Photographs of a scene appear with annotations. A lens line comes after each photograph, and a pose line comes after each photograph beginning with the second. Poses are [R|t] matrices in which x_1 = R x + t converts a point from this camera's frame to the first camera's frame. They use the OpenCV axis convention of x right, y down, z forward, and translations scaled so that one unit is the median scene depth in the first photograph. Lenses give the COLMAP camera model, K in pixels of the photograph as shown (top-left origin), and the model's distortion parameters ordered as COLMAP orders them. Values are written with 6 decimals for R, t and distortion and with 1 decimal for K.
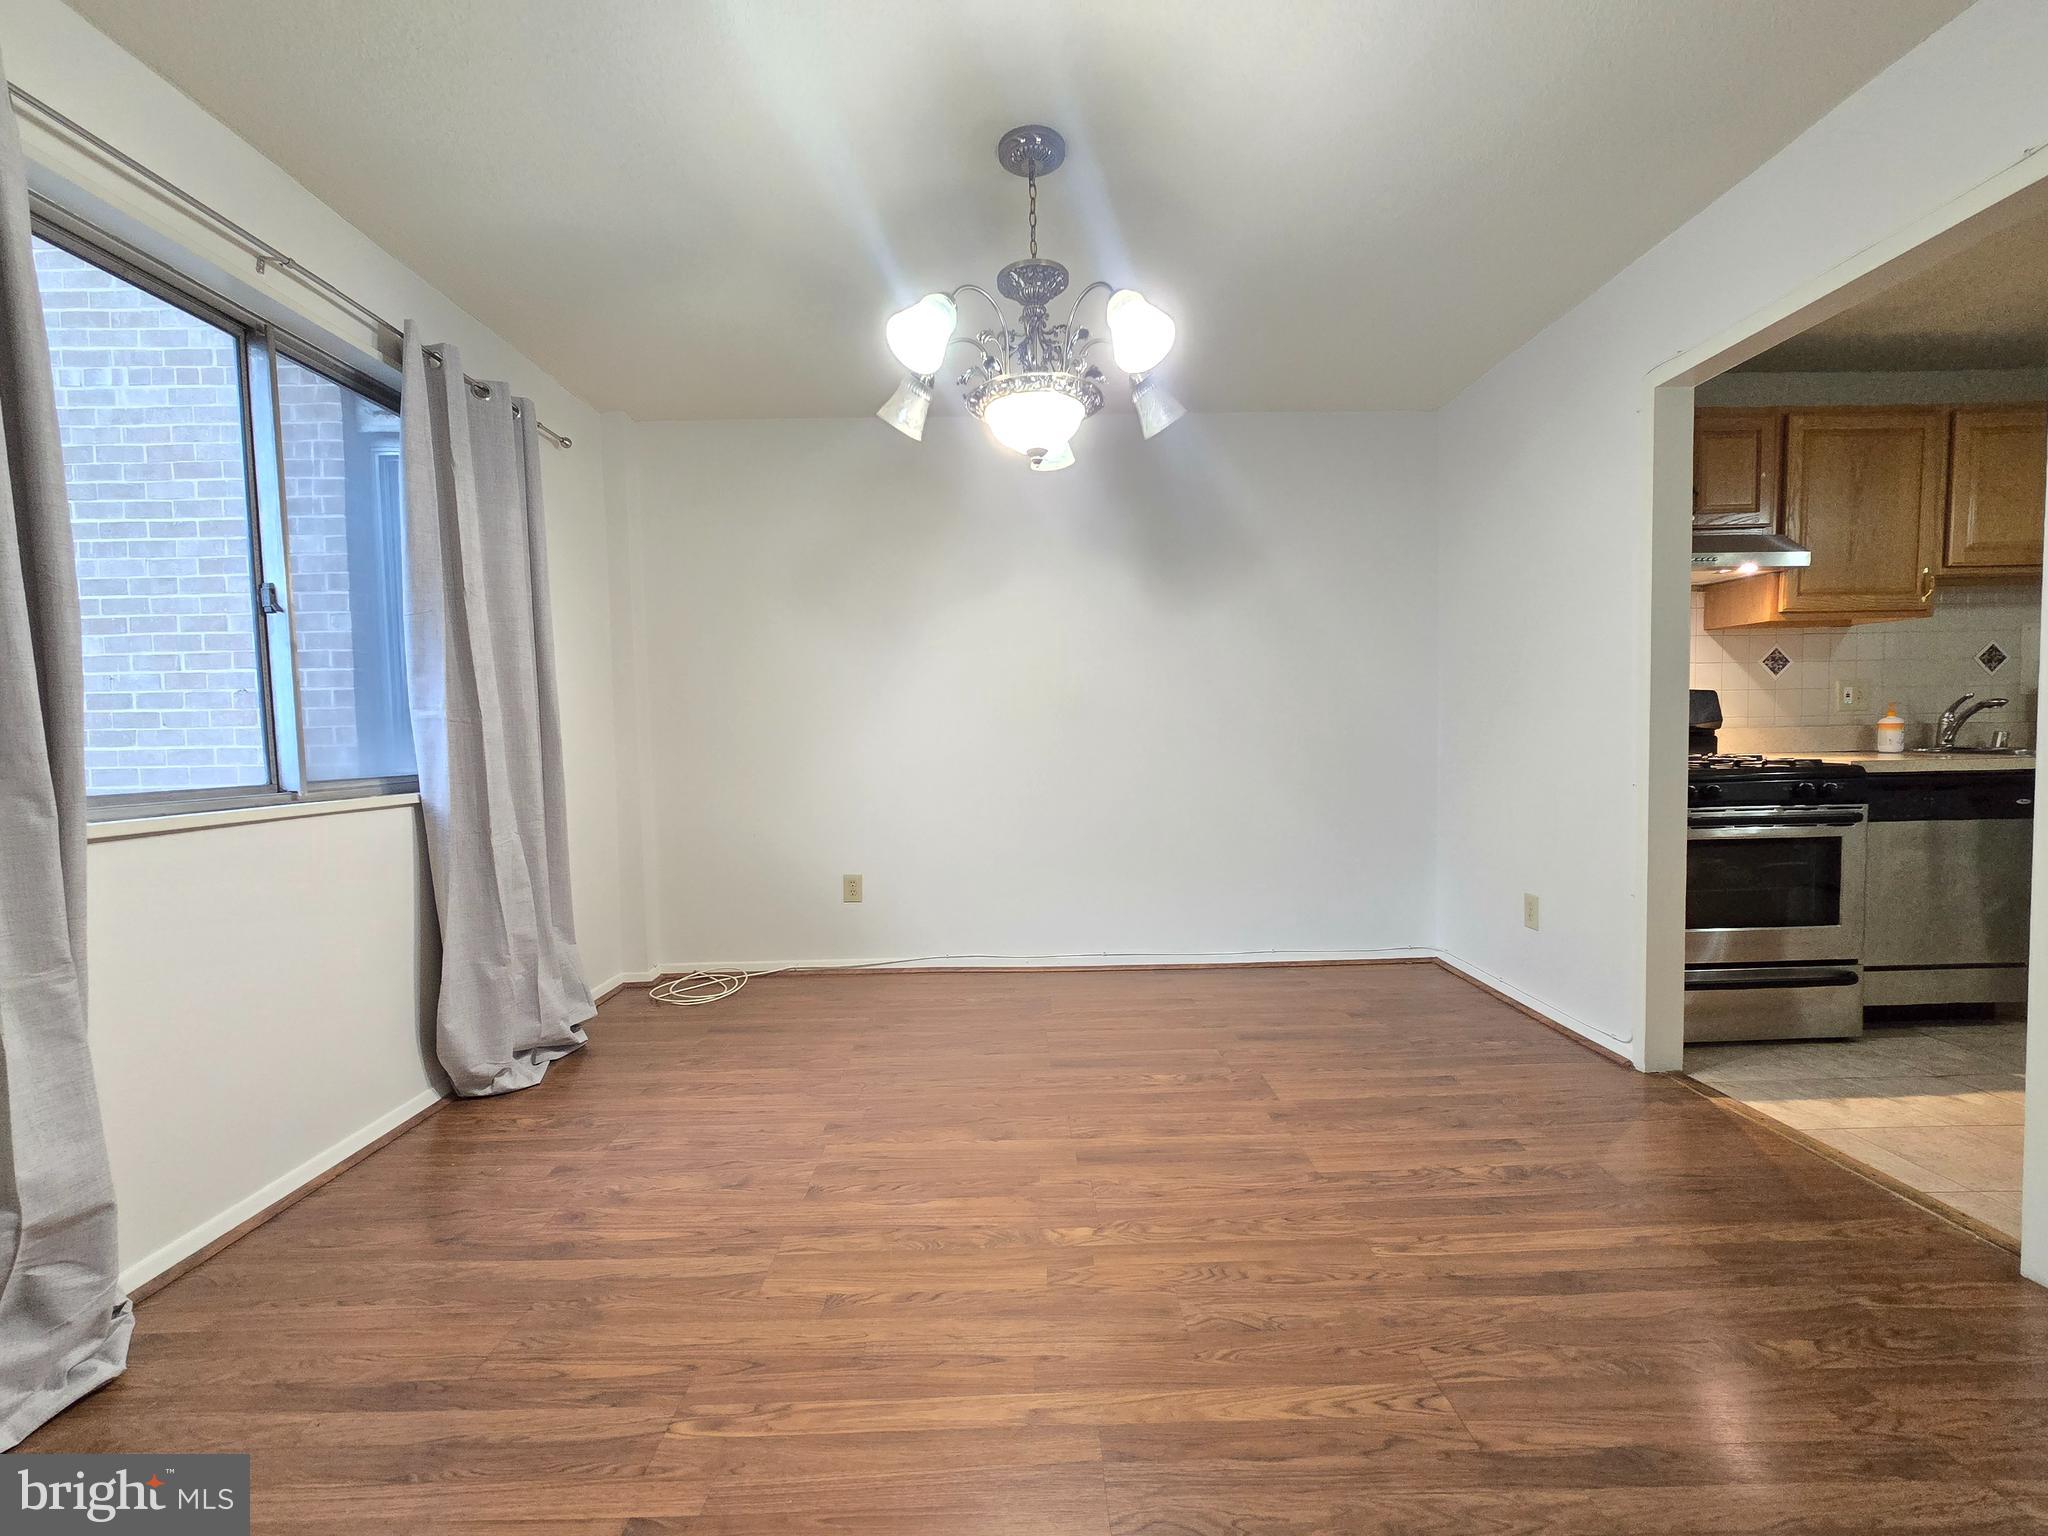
lens RADIAL K [[825.9, 0, 1032.0], [0, 825.9, 772.6], [0, 0, 1]] dist [-0.000124, 0.000166]
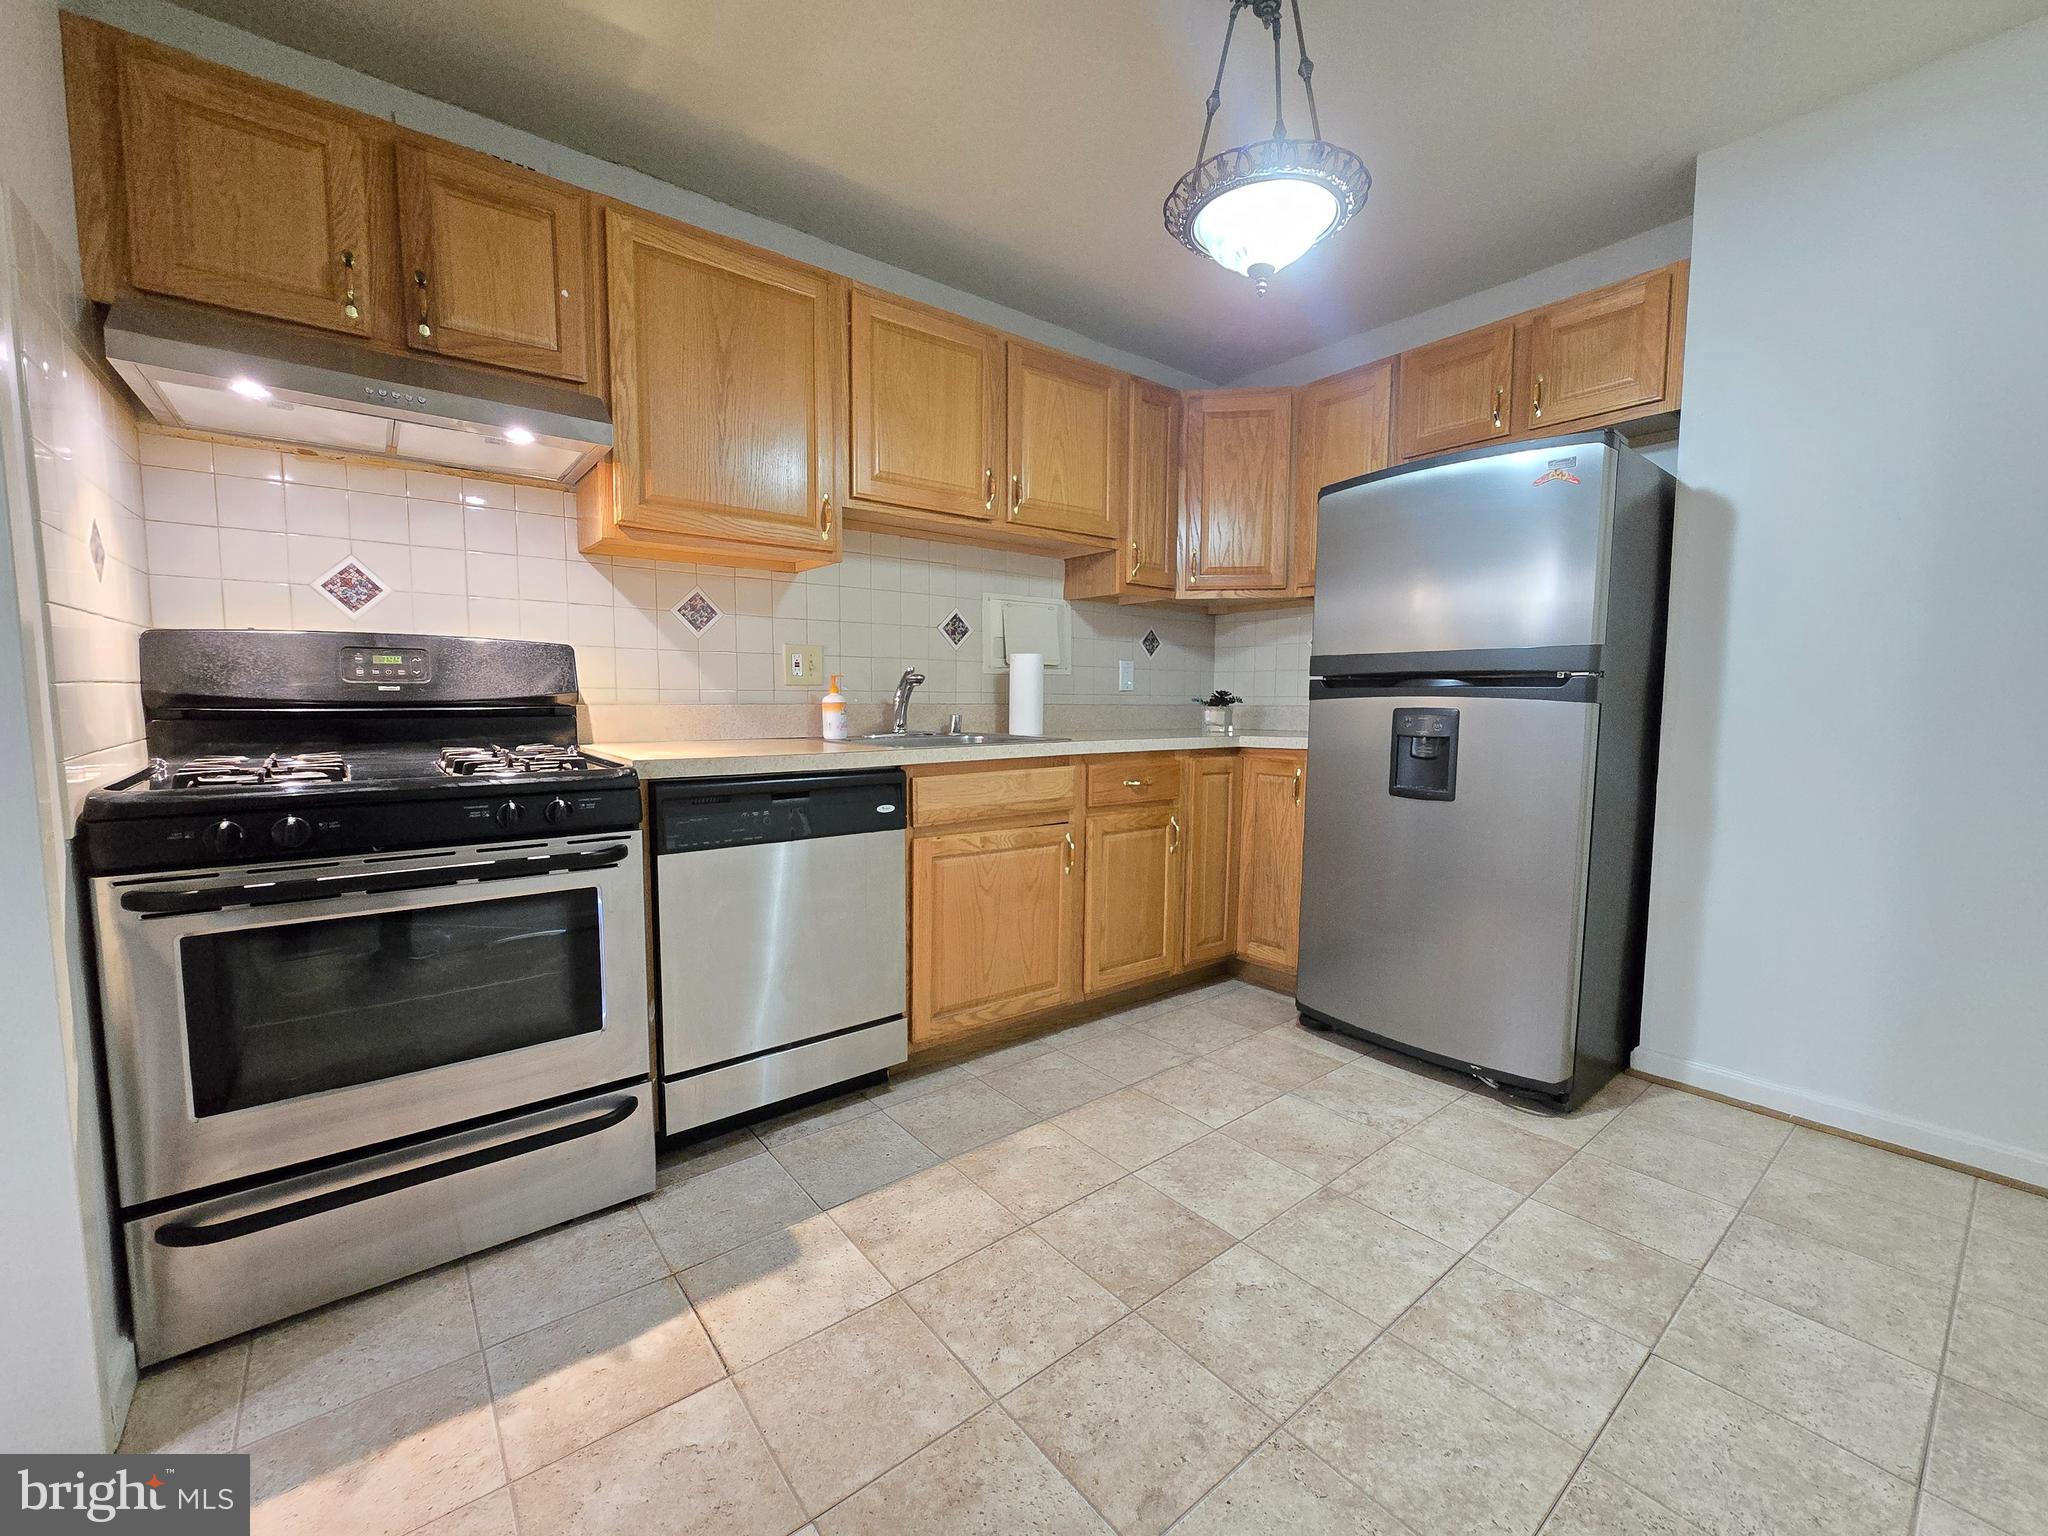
lens RADIAL K [[825.9, 0, 1030.5], [0, 825.9, 770.9], [0, 0, 1]] dist [-0.000124, 0.000166]
pose [[0.796625, -0.028821, 0.603786, 0.779798], [0.006760, 0.999225, 0.038778, -0.026627], [-0.604436, -0.026810, 0.796202, 0.291191]]
